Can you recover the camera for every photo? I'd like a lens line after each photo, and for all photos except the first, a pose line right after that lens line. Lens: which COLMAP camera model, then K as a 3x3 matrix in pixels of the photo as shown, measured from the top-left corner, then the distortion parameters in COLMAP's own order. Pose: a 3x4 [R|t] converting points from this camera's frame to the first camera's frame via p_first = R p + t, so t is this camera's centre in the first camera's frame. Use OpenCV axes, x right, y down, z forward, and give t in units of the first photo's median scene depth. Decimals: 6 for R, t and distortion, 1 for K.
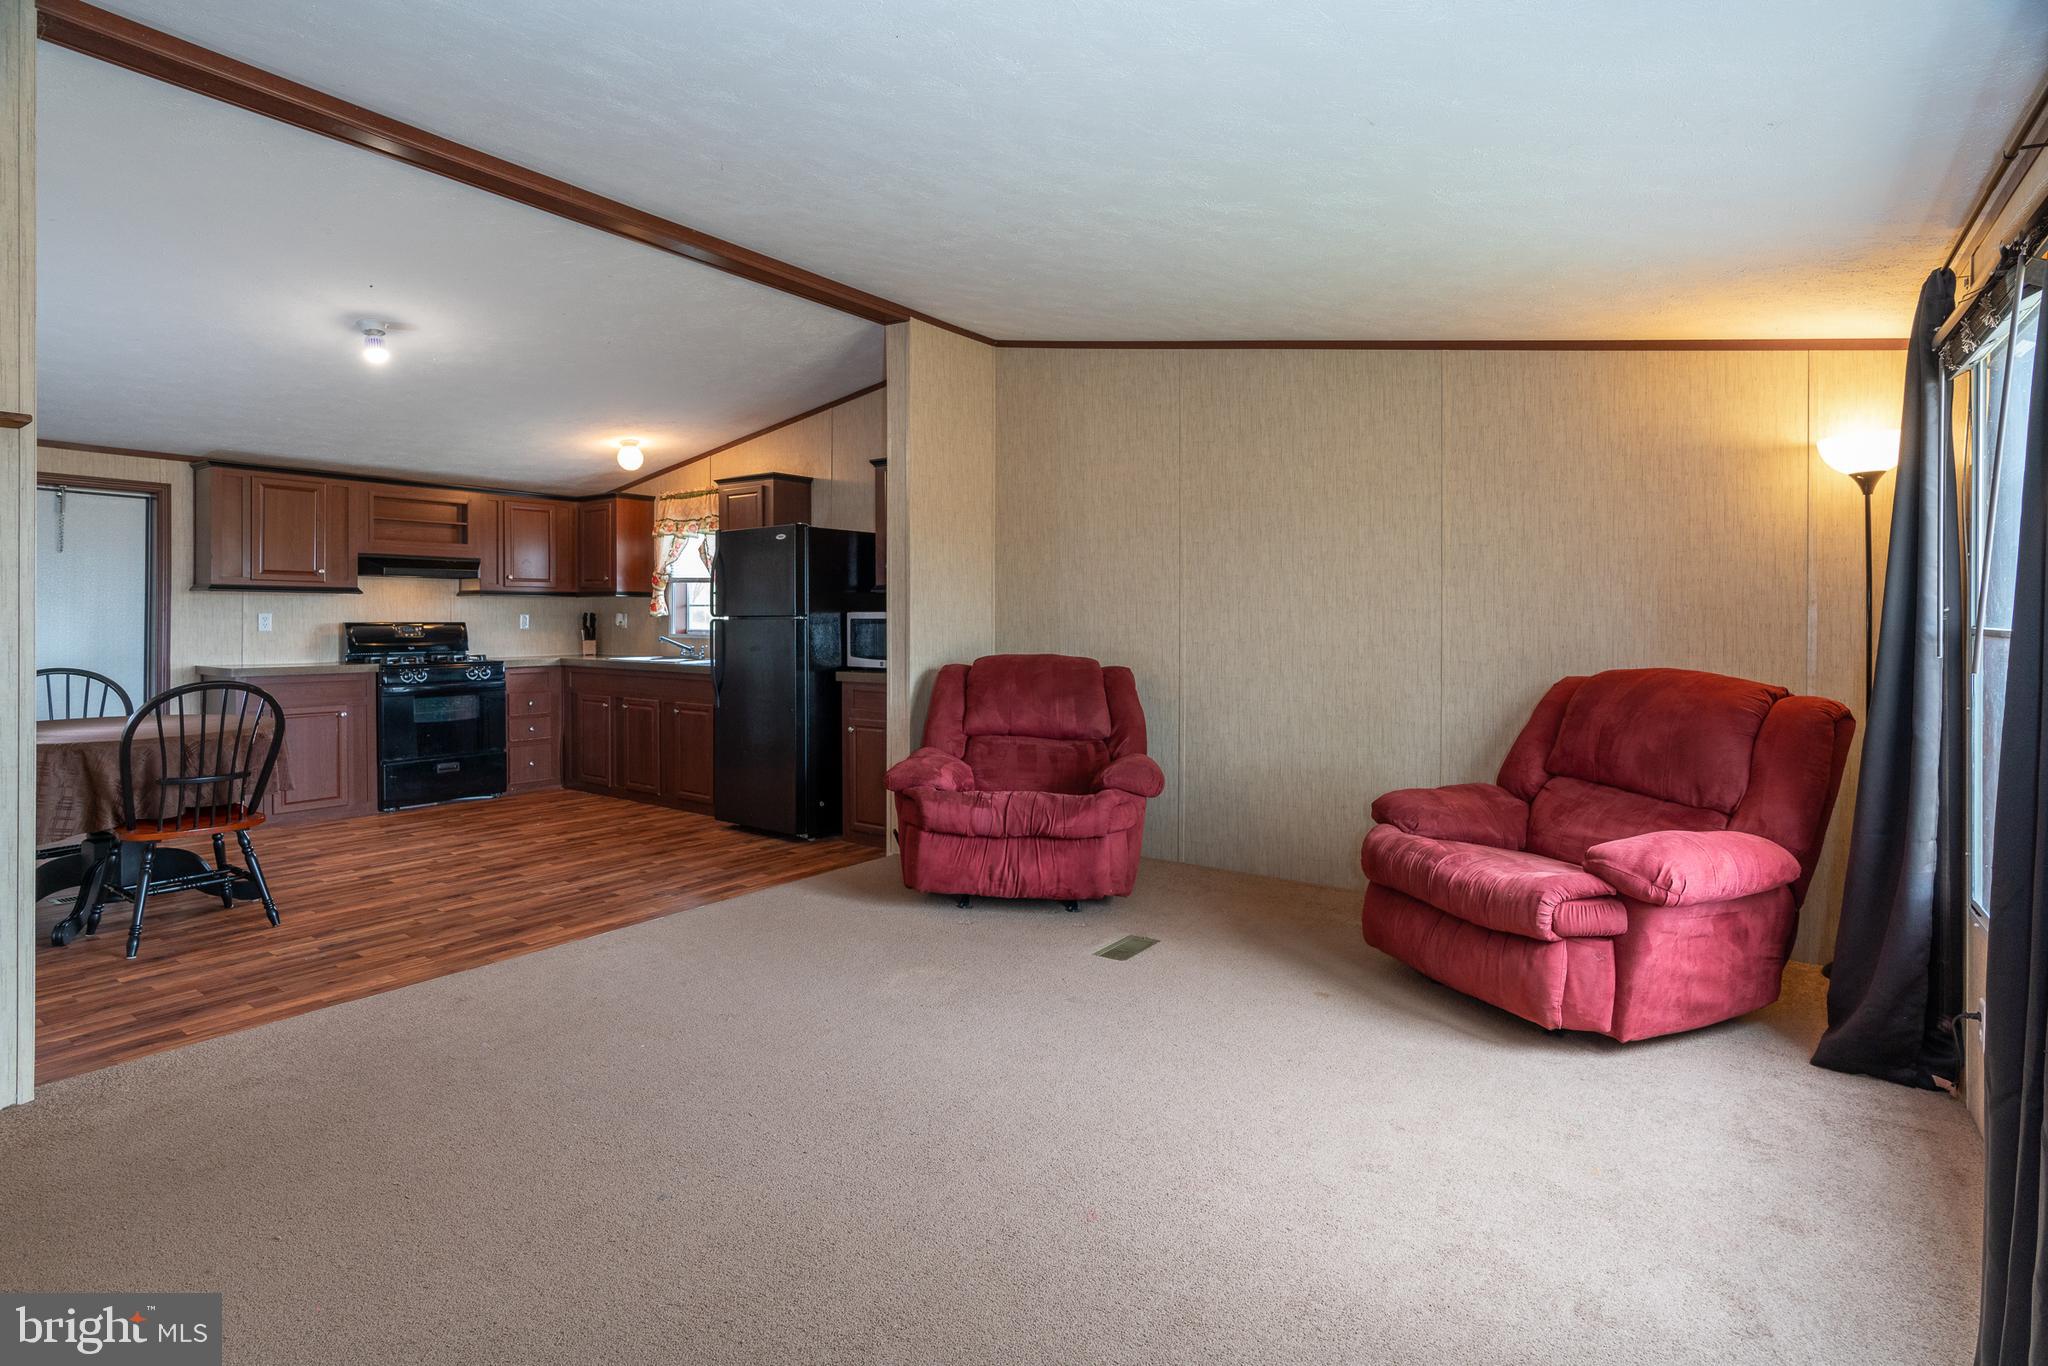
lens RADIAL K [[1011.0, 0, 1015.0], [0, 1011.0, 613.3], [0, 0, 1]] dist [-0.002468, 0.006582]
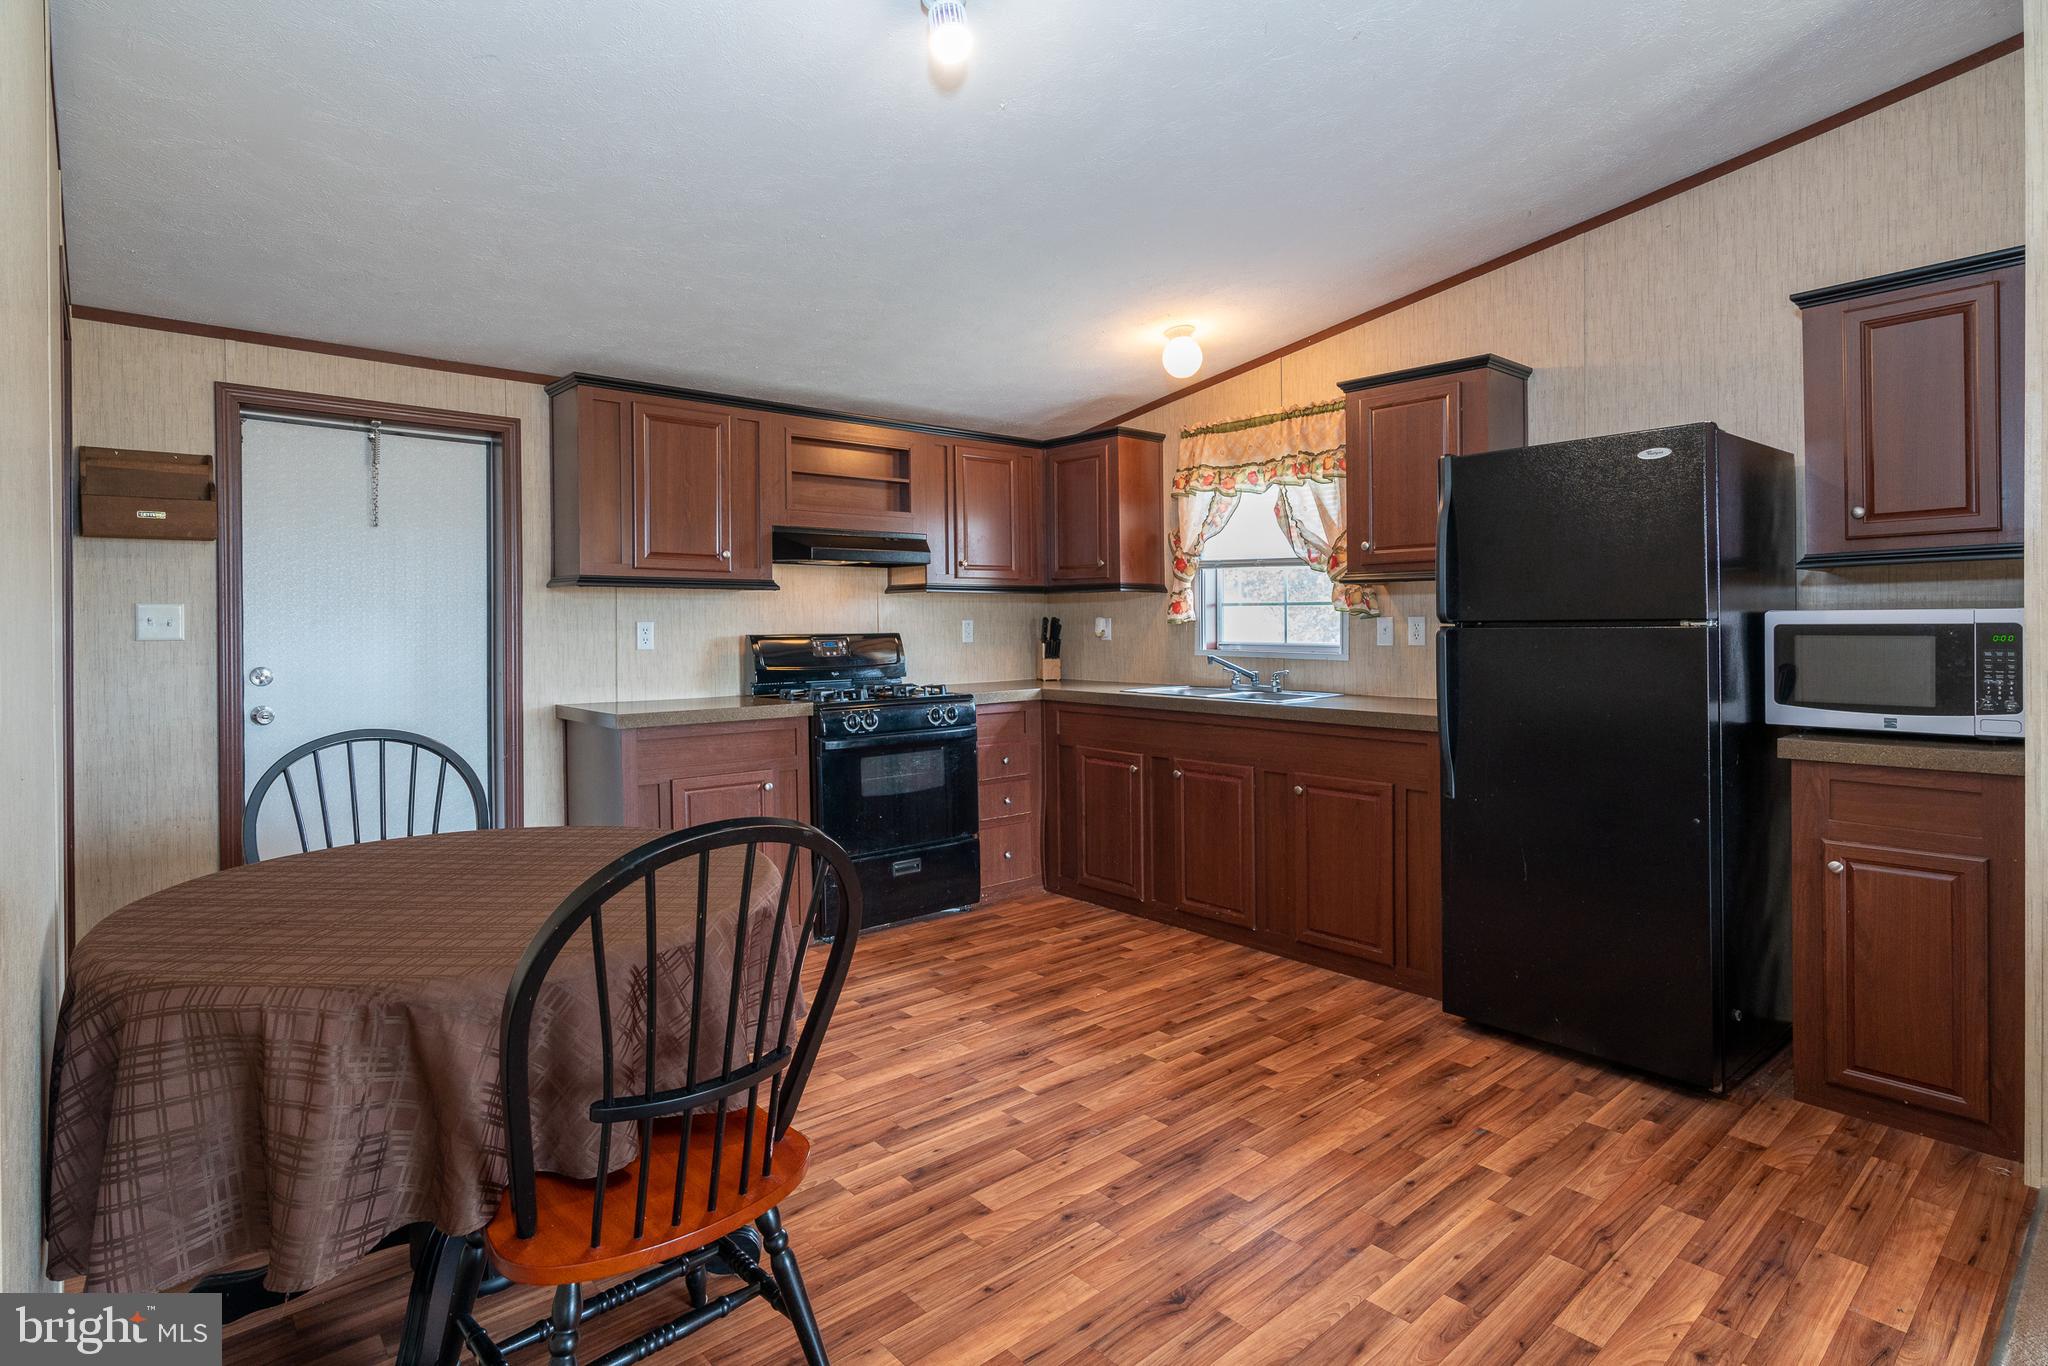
lens RADIAL K [[1053.9, 0, 1029.5], [0, 1053.9, 624.4], [0, 0, 1]] dist [0.001412, 0.000775]
pose [[0.978093, -0.007594, -0.208029, -0.350745], [0.009028, 0.999942, 0.005949, -0.000143], [0.207972, -0.007696, 0.978105, 0.382177]]
